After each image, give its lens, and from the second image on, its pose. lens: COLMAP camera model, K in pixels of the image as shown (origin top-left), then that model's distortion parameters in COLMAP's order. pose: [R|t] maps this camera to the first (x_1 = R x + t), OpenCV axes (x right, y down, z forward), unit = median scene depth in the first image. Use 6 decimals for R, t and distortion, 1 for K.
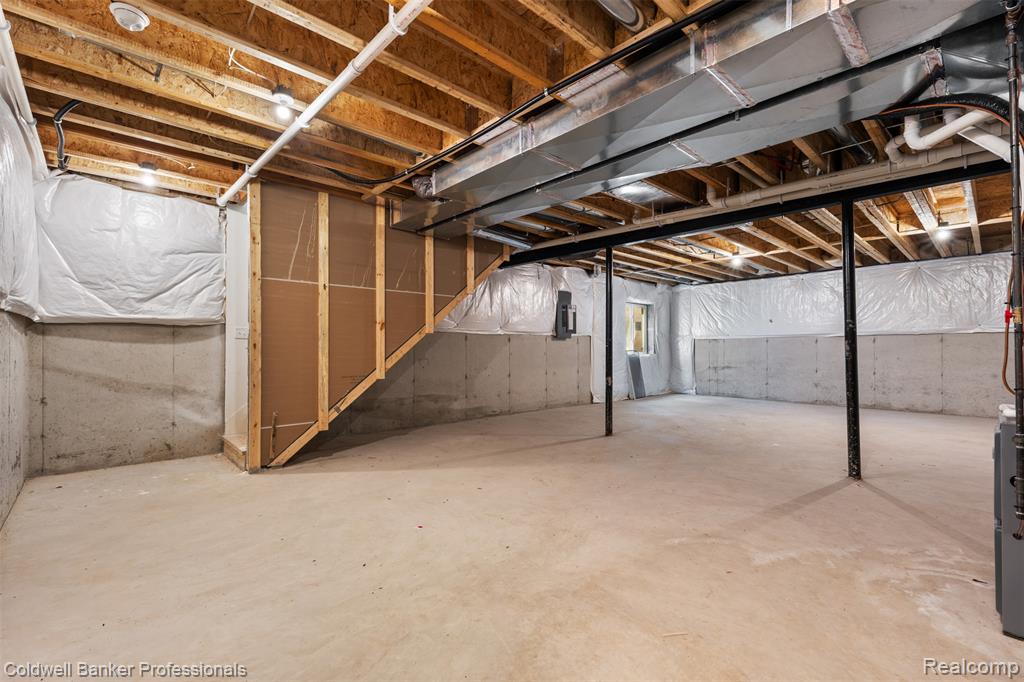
lens RADIAL K [[450.7, 0, 513.4], [0, 450.7, 345.9], [0, 0, 1]] dist [-0.006030, 0.000733]
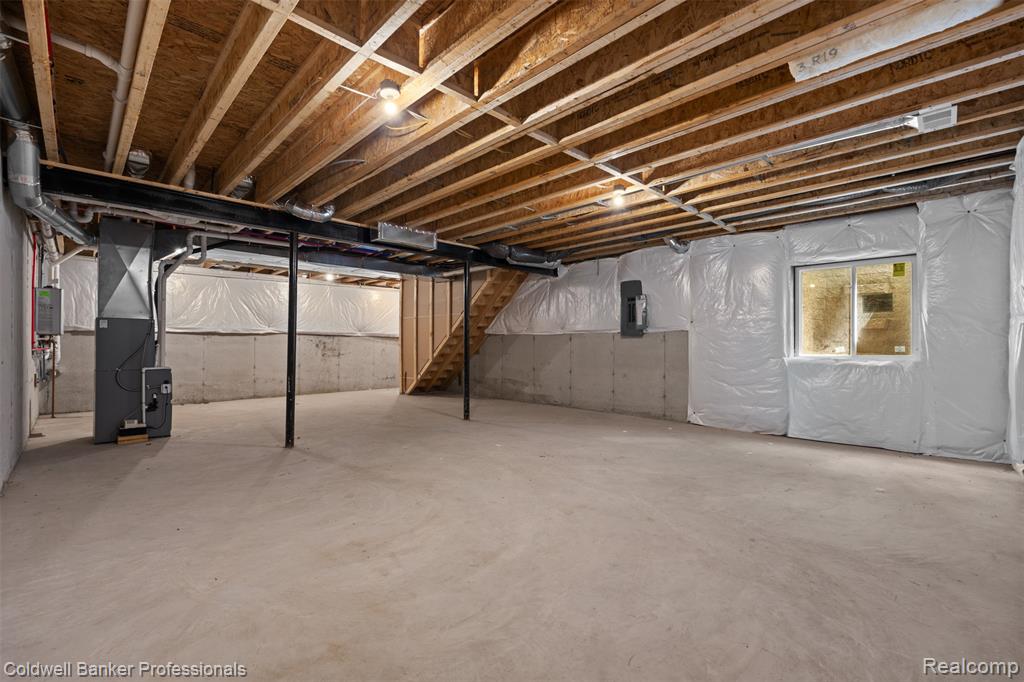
lens RADIAL K [[450.7, 0, 513.5], [0, 450.7, 338.8], [0, 0, 1]] dist [-0.006030, 0.000733]
pose [[0.026304, -0.007514, -0.999626, 1.116430], [0.007529, 0.999945, -0.007318, -0.007359], [0.999626, -0.007334, 0.026359, 0.870789]]
